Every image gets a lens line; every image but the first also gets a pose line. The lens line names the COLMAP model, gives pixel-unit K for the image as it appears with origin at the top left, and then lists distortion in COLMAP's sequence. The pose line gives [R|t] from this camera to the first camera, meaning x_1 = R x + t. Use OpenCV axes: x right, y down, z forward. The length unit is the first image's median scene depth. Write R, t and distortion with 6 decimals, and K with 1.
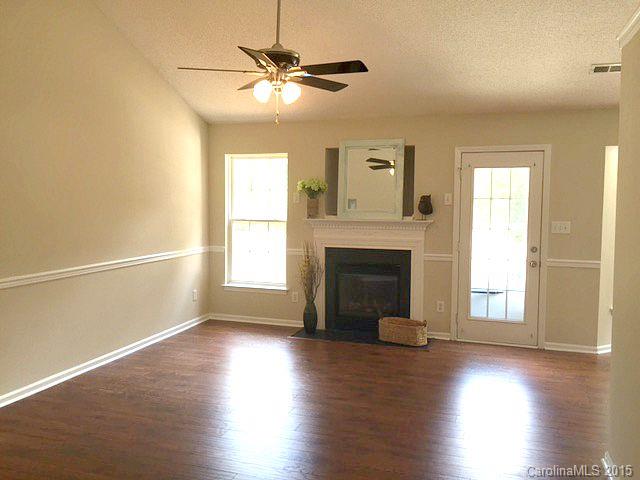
lens RADIAL K [[527.2, 0, 319.2], [0, 527.2, 240.4], [0, 0, 1]] dist [-0.037481, -0.001899]
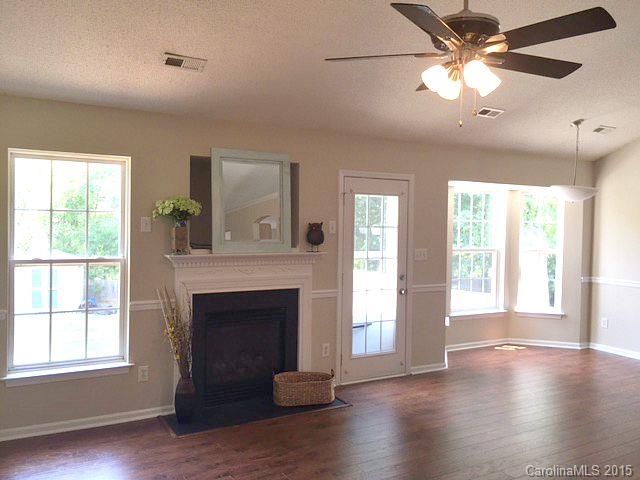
lens RADIAL K [[527.2, 0, 320.5], [0, 527.2, 239.6], [0, 0, 1]] dist [-0.037481, -0.001899]
pose [[0.652218, -0.016682, 0.757848, -0.439799], [0.050038, 0.998525, -0.021084, -0.039403], [-0.756378, 0.051672, 0.652091, 0.434331]]
